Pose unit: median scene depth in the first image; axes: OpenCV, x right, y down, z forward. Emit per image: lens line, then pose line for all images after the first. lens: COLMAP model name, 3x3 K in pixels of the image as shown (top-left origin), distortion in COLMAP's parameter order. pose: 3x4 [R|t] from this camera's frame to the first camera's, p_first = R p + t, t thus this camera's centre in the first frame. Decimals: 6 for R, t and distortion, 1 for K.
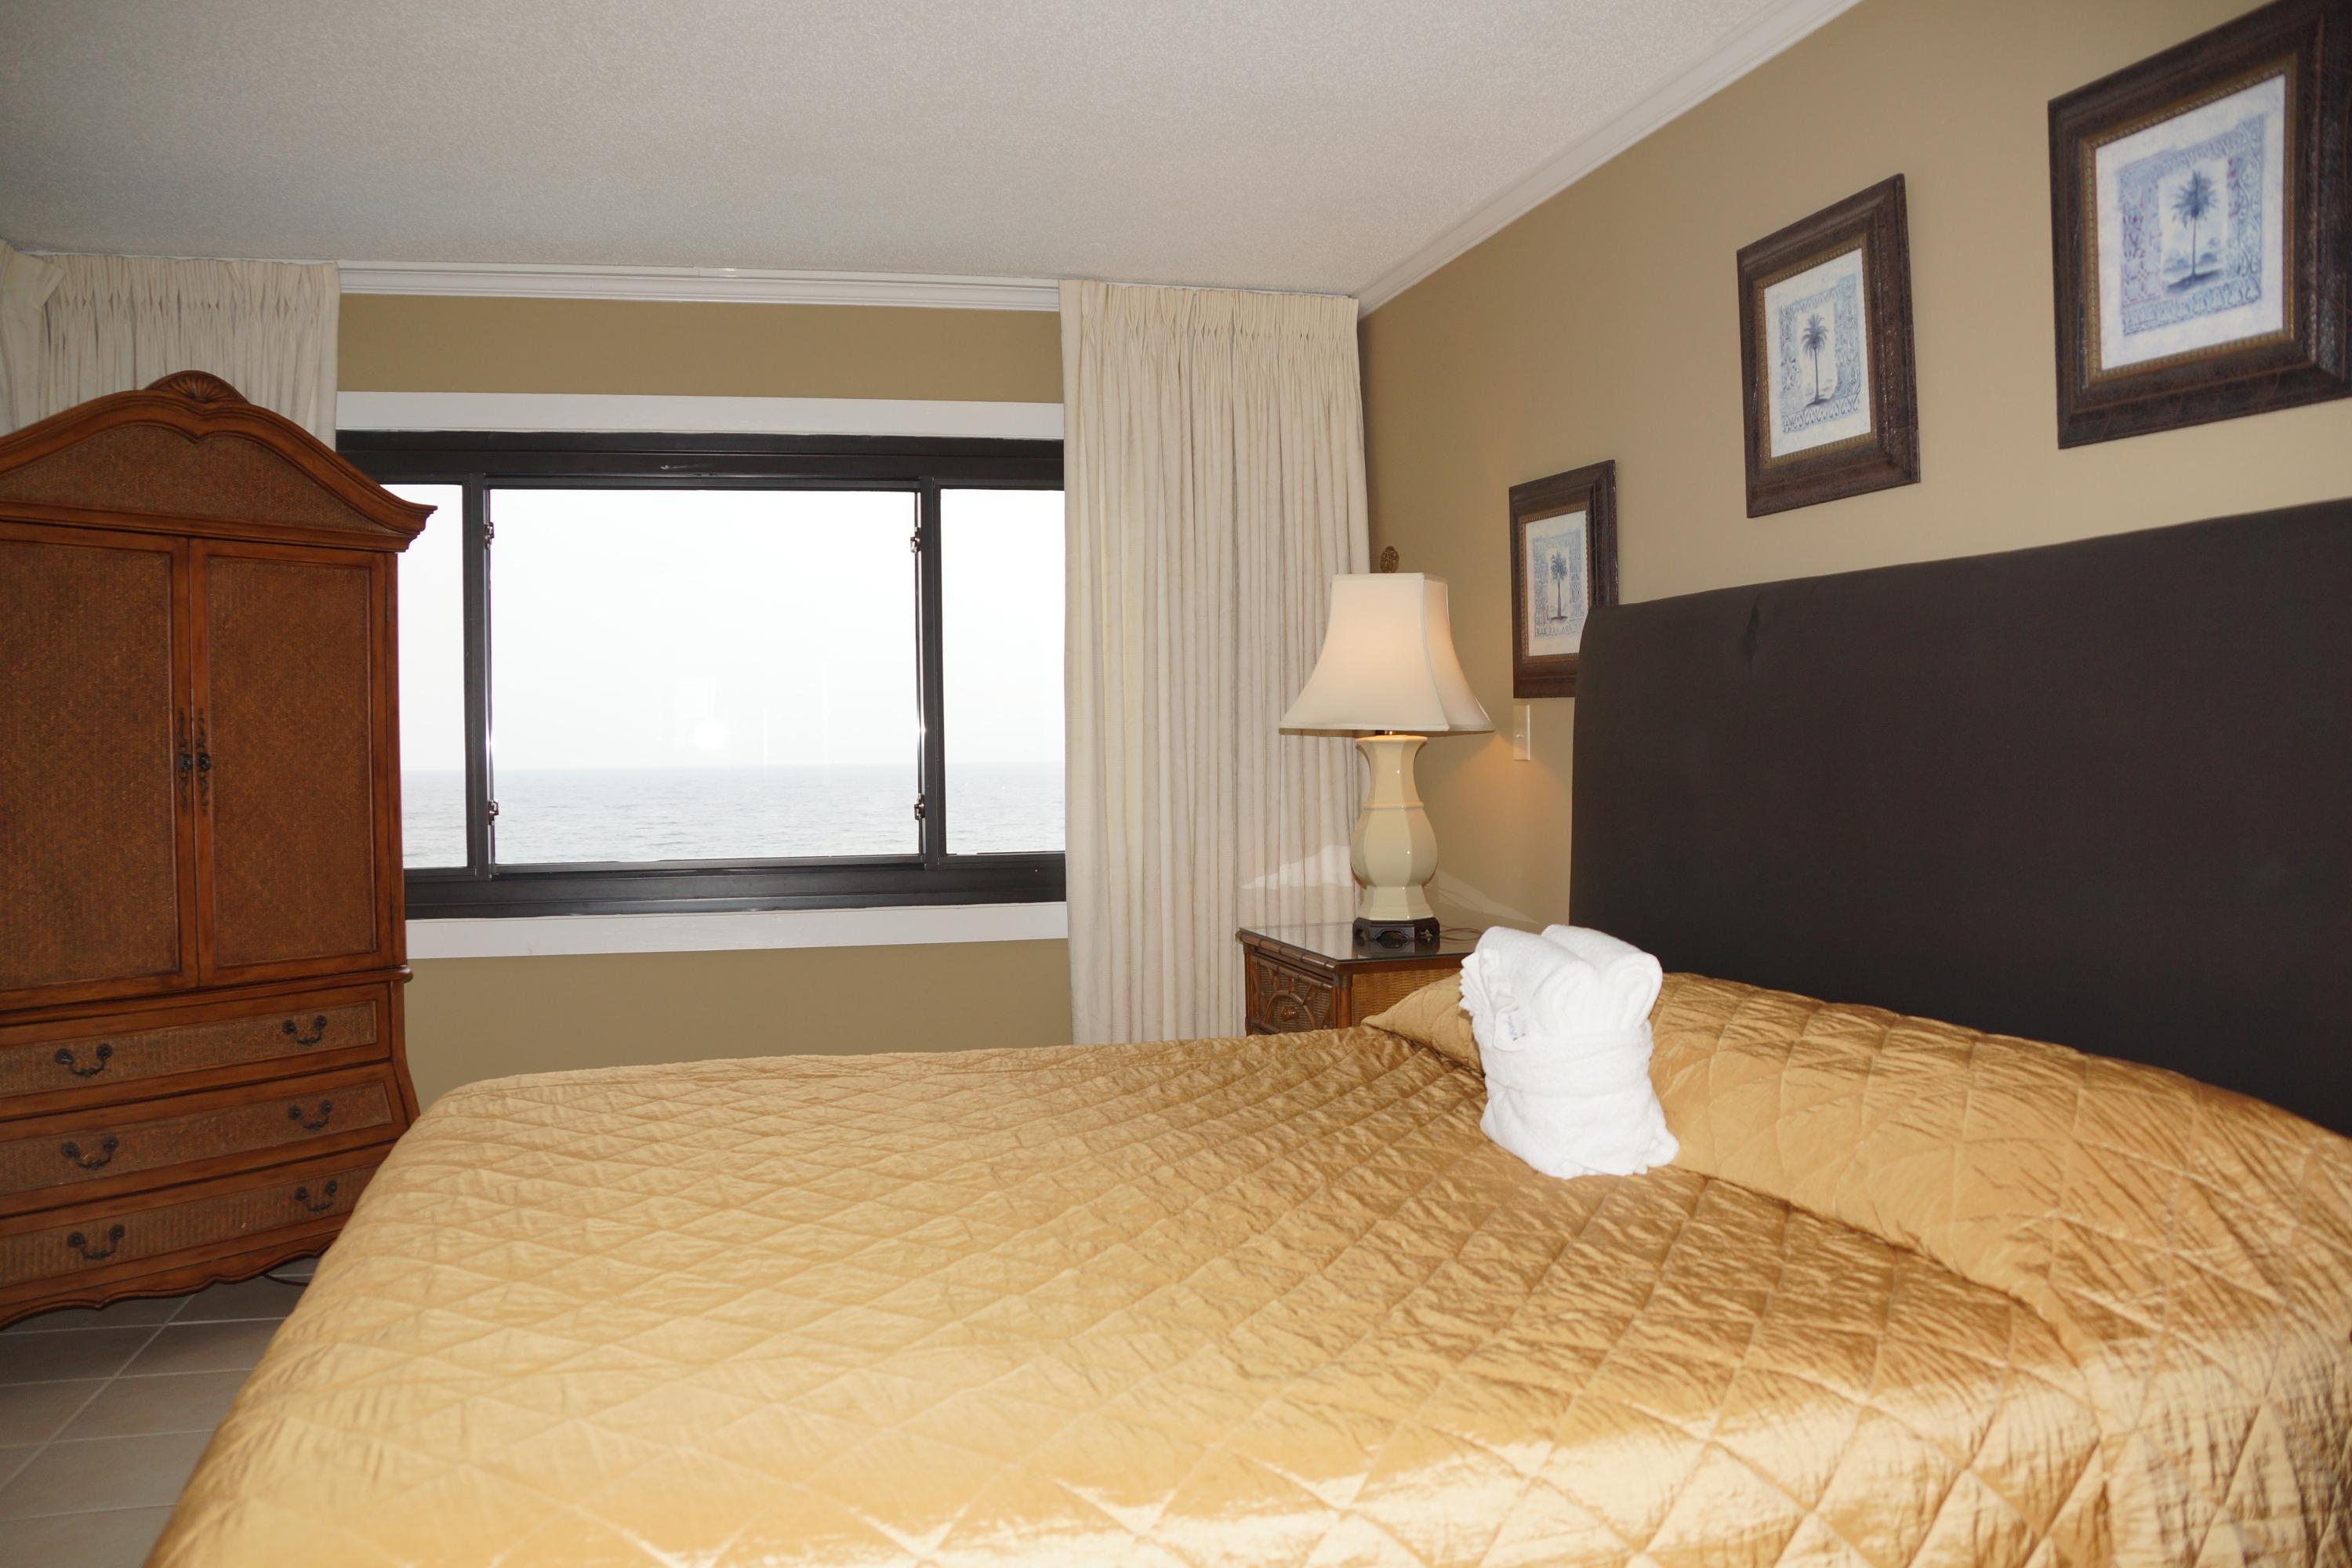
lens RADIAL K [[1856.2, 0, 1155.9], [0, 1856.2, 807.5], [0, 0, 1]] dist [-0.185373, 0.138660]
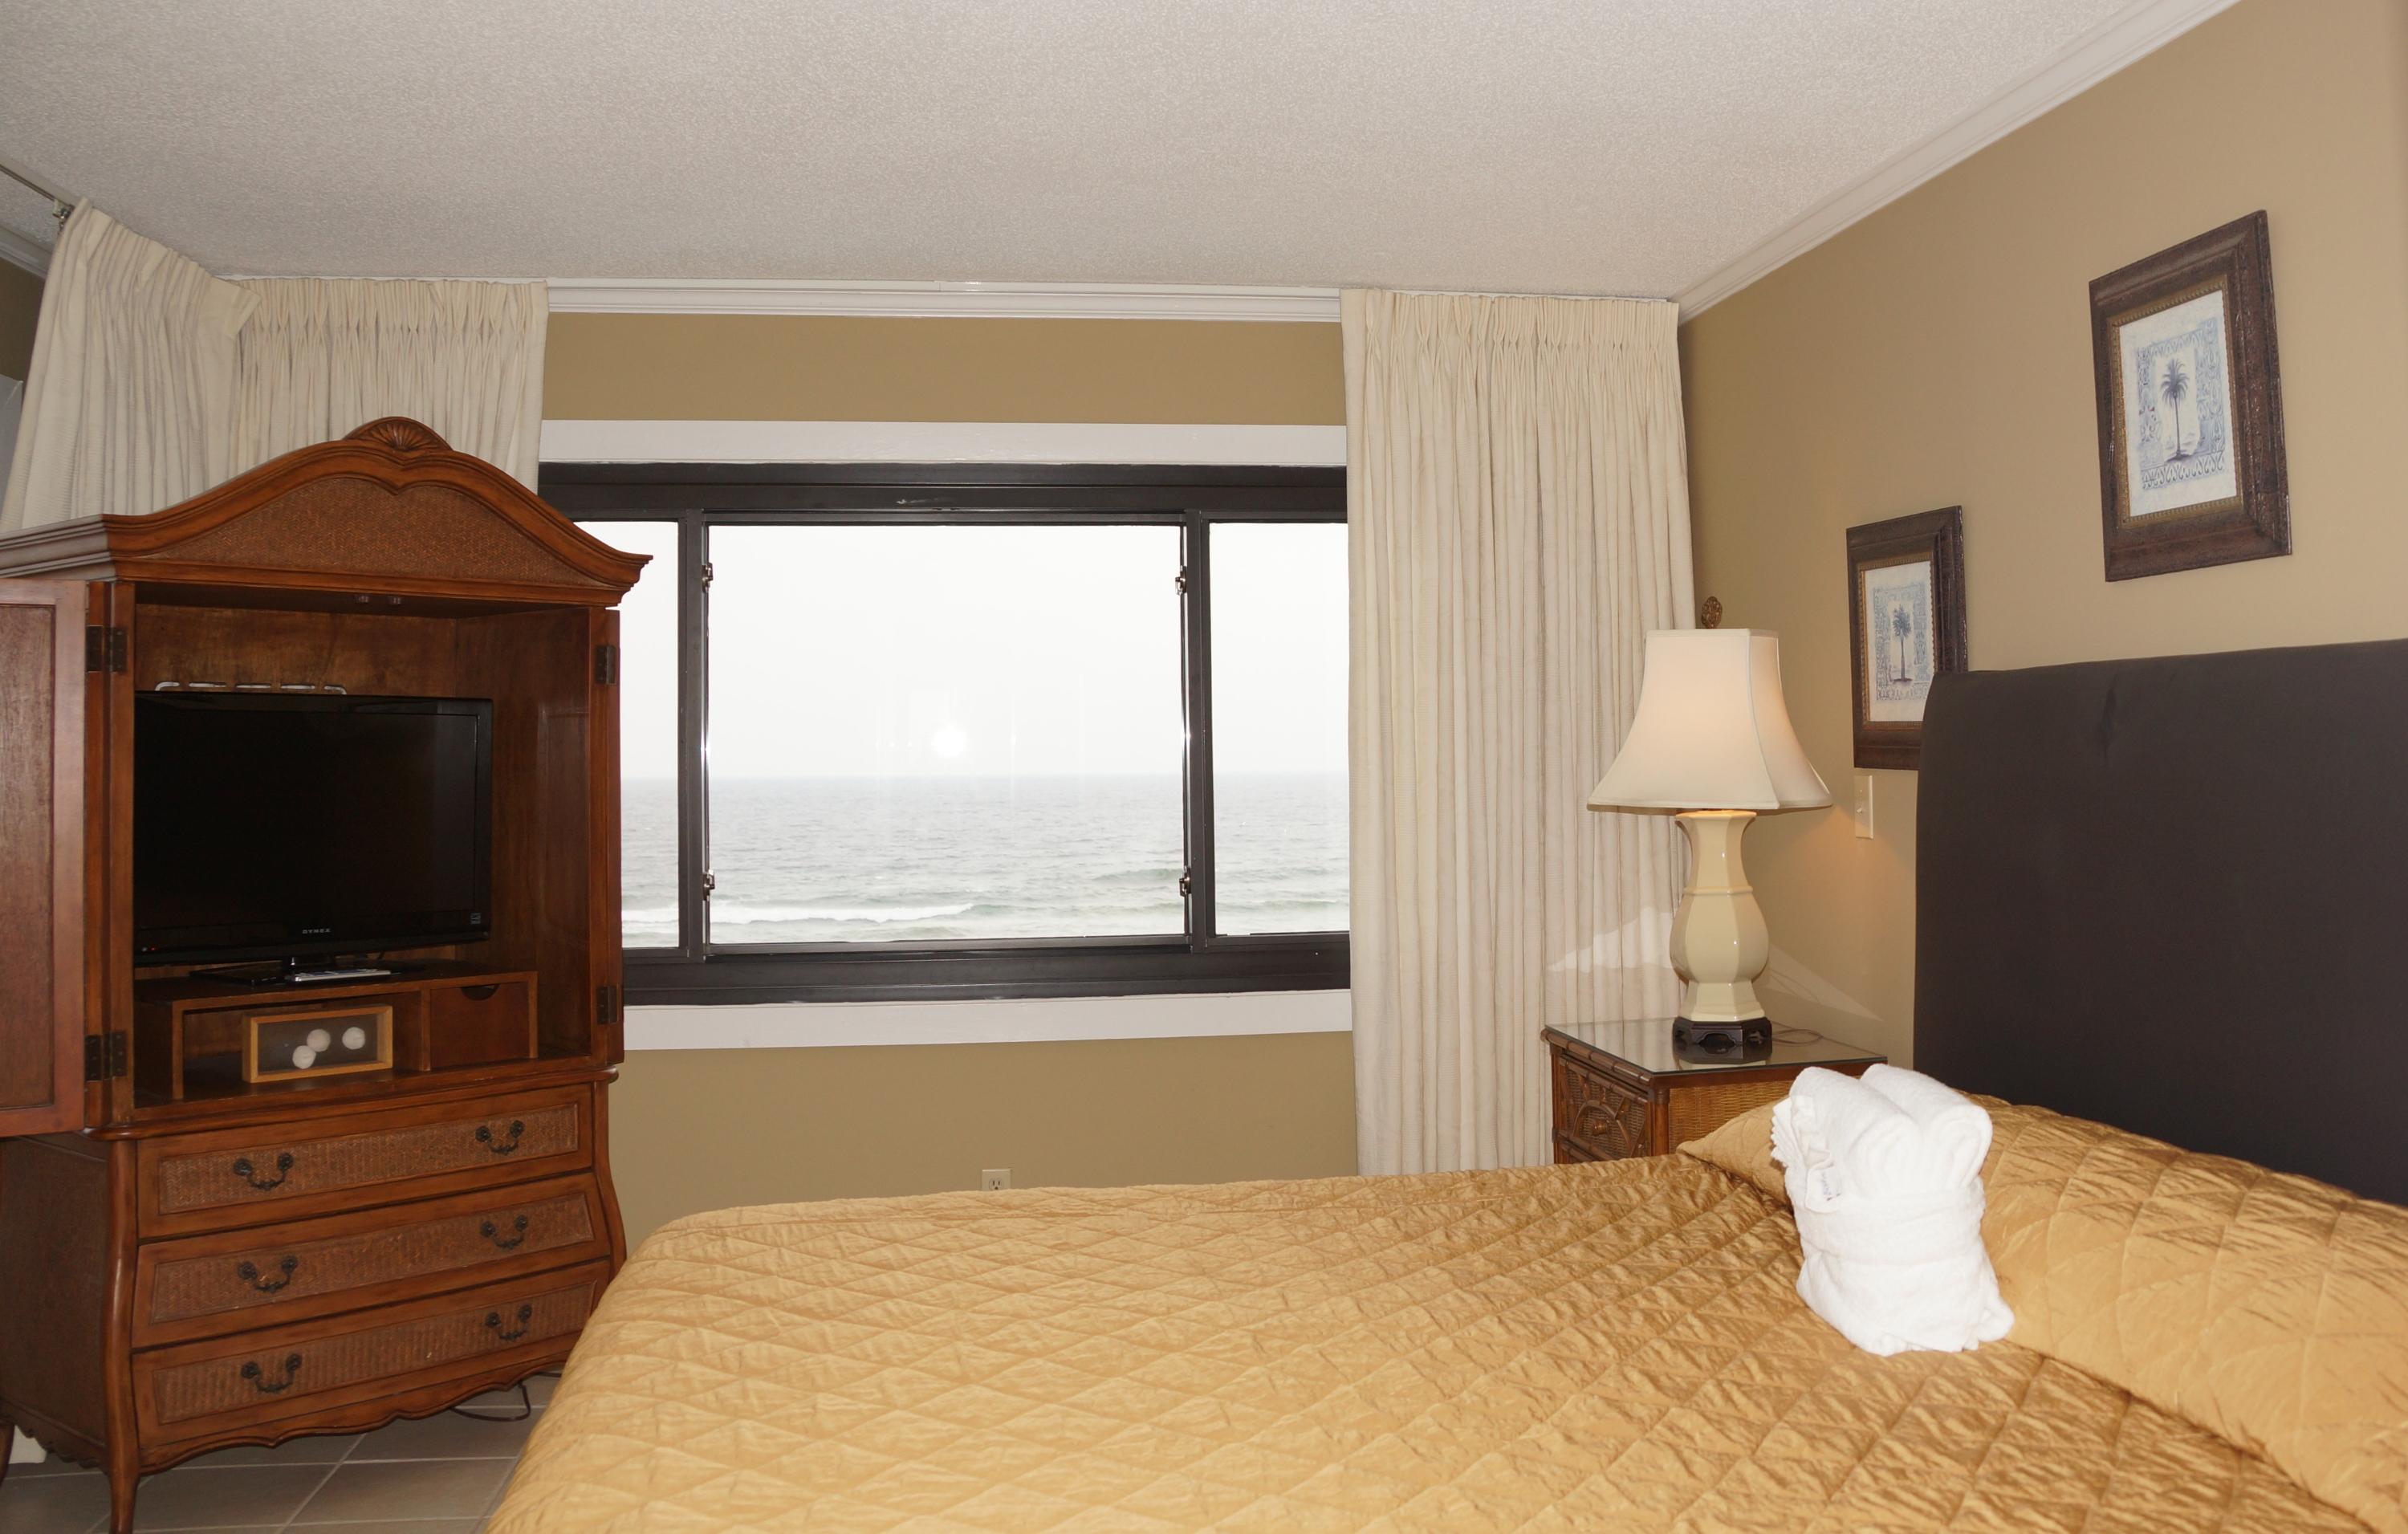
lens RADIAL K [[2188.8, 0, 1325.2], [0, 2188.8, 648.4], [0, 0, 1]] dist [-0.183569, 0.132641]
pose [[0.997782, -0.005059, -0.066376, 0.014850], [-0.000150, 0.996934, -0.078246, -0.048676], [0.066568, 0.078082, 0.994722, -0.070691]]
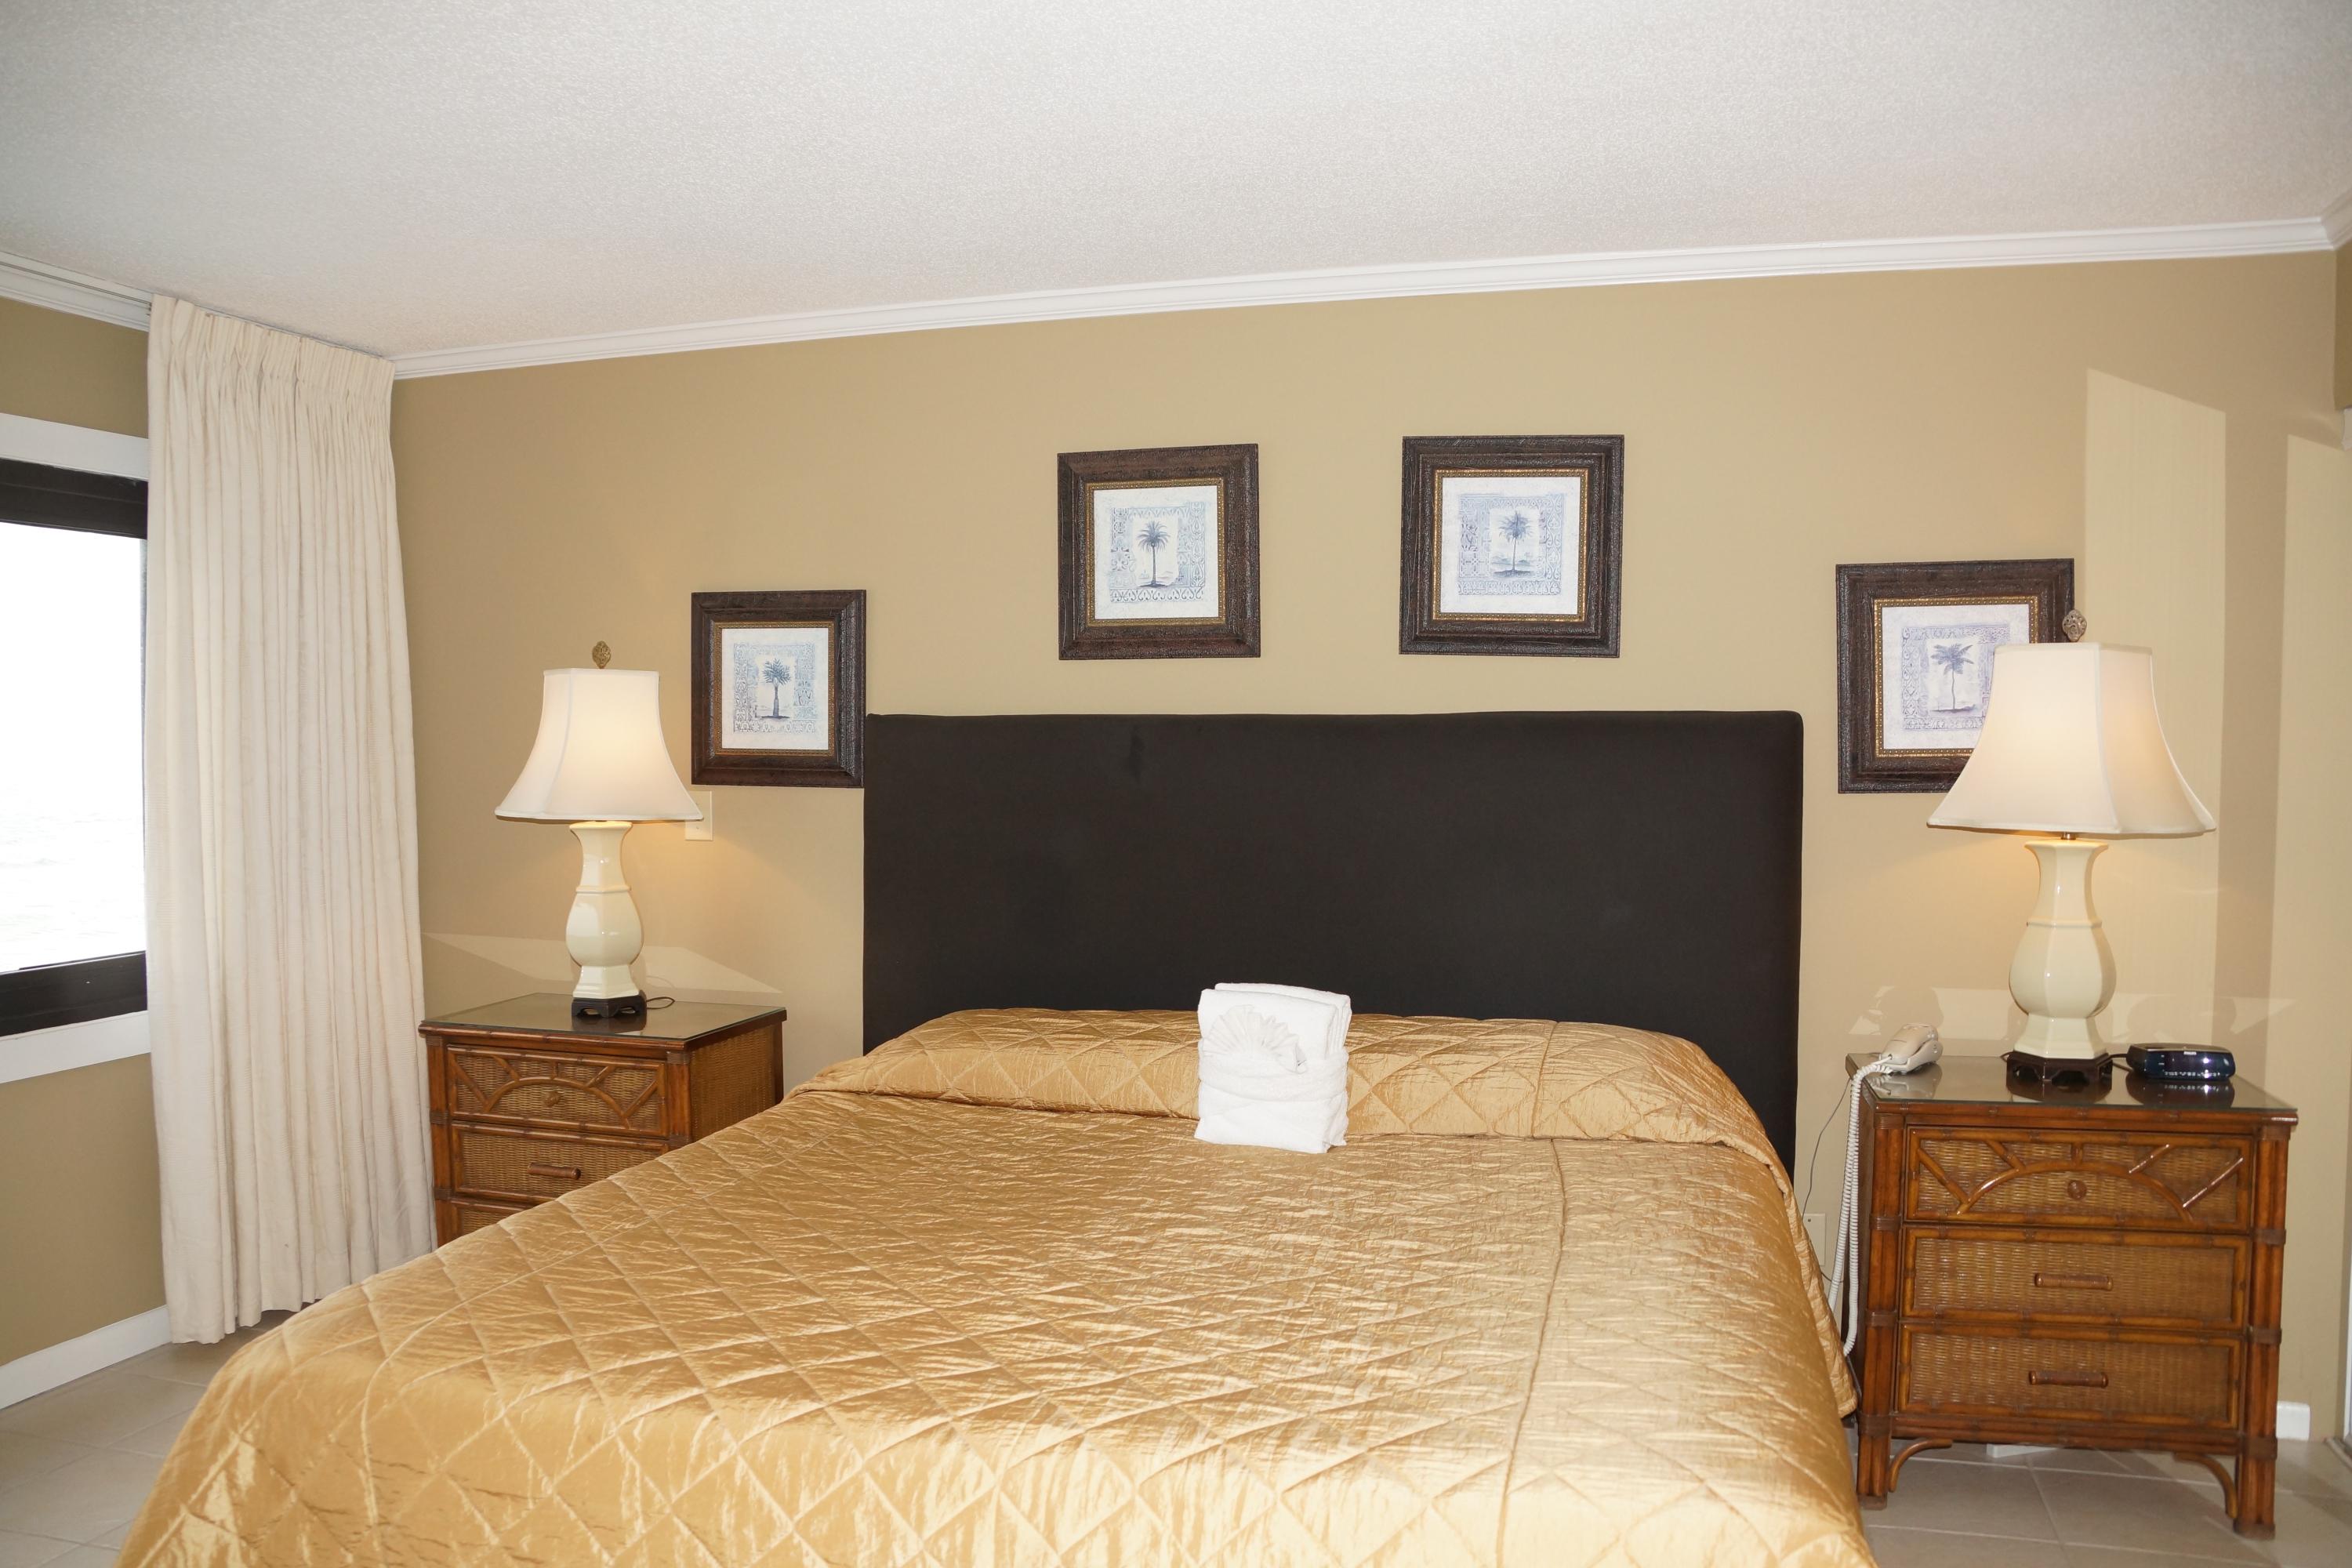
lens RADIAL K [[1856.2, 0, 1155.9], [0, 1856.2, 807.5], [0, 0, 1]] dist [-0.185373, 0.138660]
pose [[0.519282, -0.027675, 0.854155, -0.851295], [0.022892, 0.999567, 0.018470, -0.082691], [-0.854296, 0.009962, 0.519691, 0.268717]]
